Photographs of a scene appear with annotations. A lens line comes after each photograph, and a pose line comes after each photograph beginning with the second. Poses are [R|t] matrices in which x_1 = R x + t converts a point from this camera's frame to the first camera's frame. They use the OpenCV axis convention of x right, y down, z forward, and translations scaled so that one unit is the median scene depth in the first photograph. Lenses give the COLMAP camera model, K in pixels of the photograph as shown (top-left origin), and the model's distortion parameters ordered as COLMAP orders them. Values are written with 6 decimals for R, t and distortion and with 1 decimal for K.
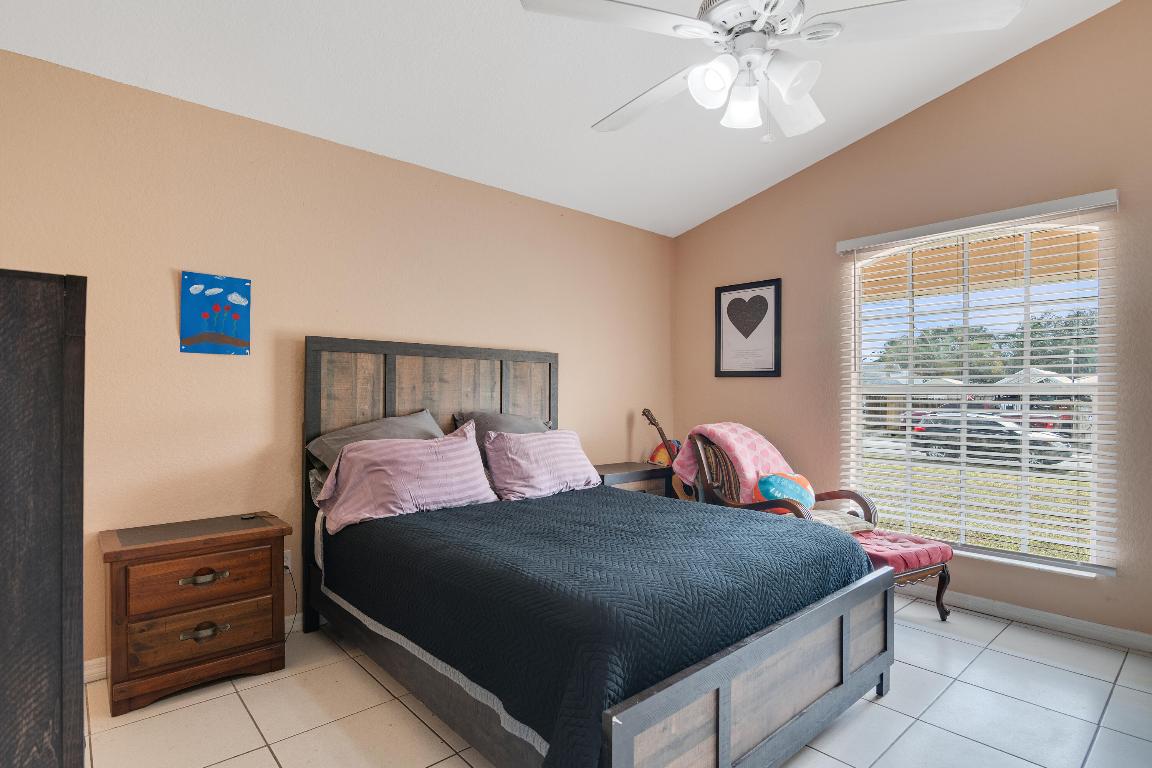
lens RADIAL K [[575.4, 0, 580.1], [0, 575.4, 380.0], [0, 0, 1]] dist [-0.017348, -0.000169]
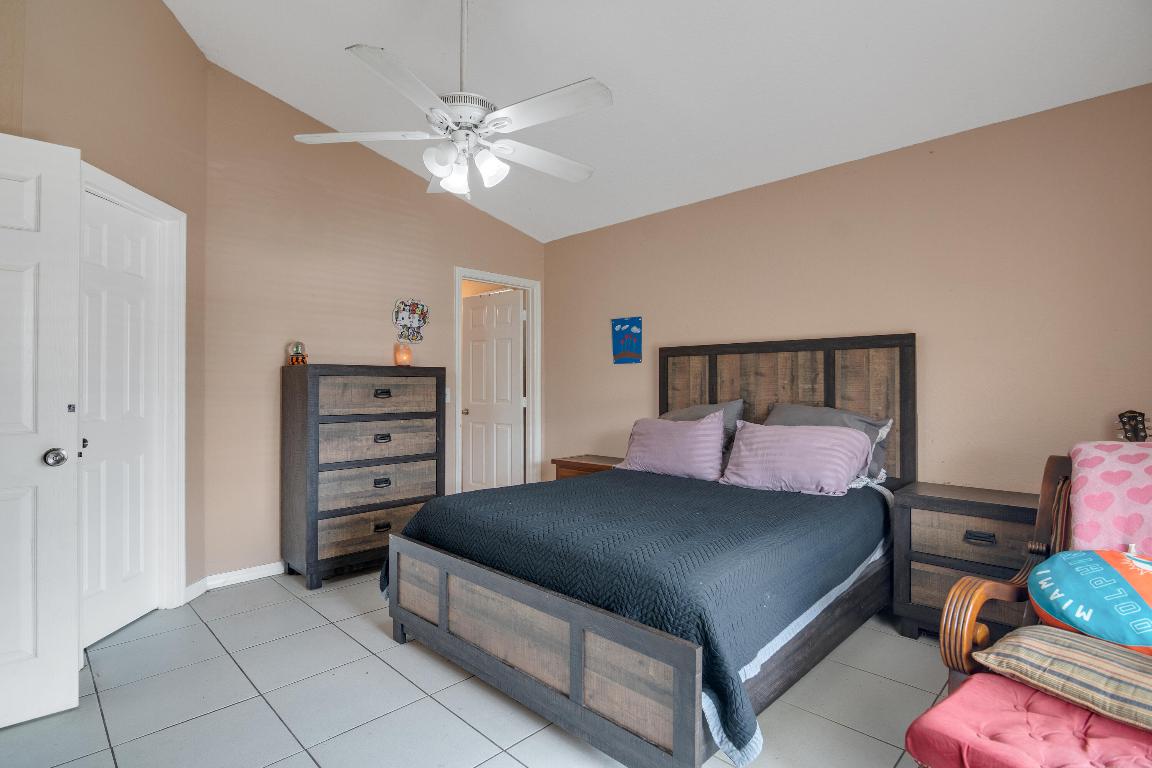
lens RADIAL K [[575.4, 0, 580.1], [0, 575.4, 380.0], [0, 0, 1]] dist [-0.017348, -0.000169]
pose [[0.057222, -0.008849, -0.998322, 0.980883], [0.030930, 0.999496, -0.007086, 0.011267], [0.997882, -0.030473, 0.057467, 0.680010]]
